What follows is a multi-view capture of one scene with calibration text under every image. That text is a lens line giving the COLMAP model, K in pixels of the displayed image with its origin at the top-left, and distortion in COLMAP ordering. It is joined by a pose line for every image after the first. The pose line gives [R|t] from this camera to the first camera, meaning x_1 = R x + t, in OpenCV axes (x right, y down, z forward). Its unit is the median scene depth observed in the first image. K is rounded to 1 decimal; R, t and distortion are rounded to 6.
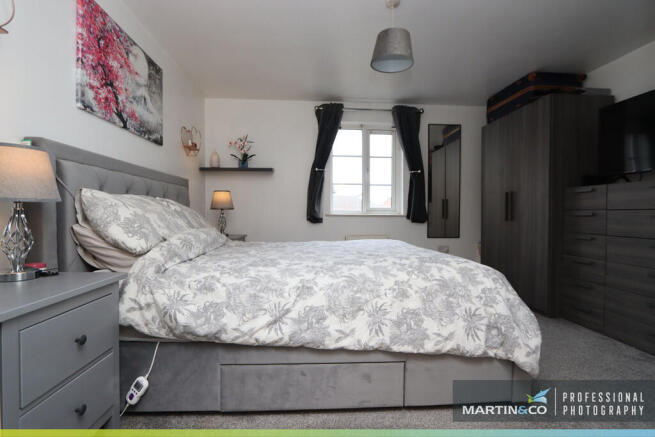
lens RADIAL K [[300.7, 0, 324.5], [0, 300.7, 218.7], [0, 0, 1]] dist [-0.013498, 0.000921]
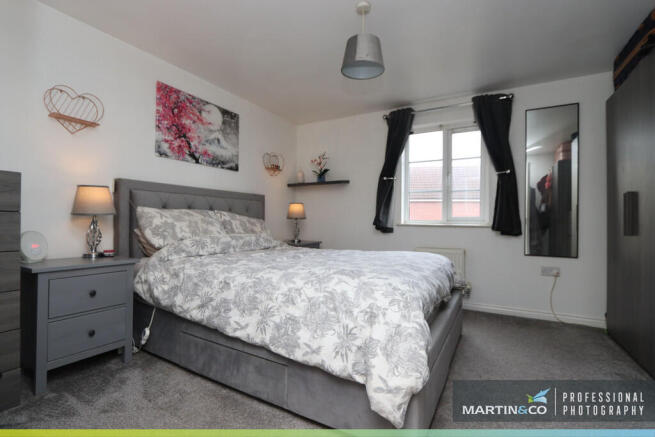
lens RADIAL K [[300.7, 0, 318.2], [0, 300.7, 217.5], [0, 0, 1]] dist [-0.013498, 0.000921]
pose [[0.837541, -0.002645, -0.546367, 0.634065], [-0.015933, 0.999445, -0.029262, -0.006684], [0.546142, 0.033213, 0.837034, 0.112467]]
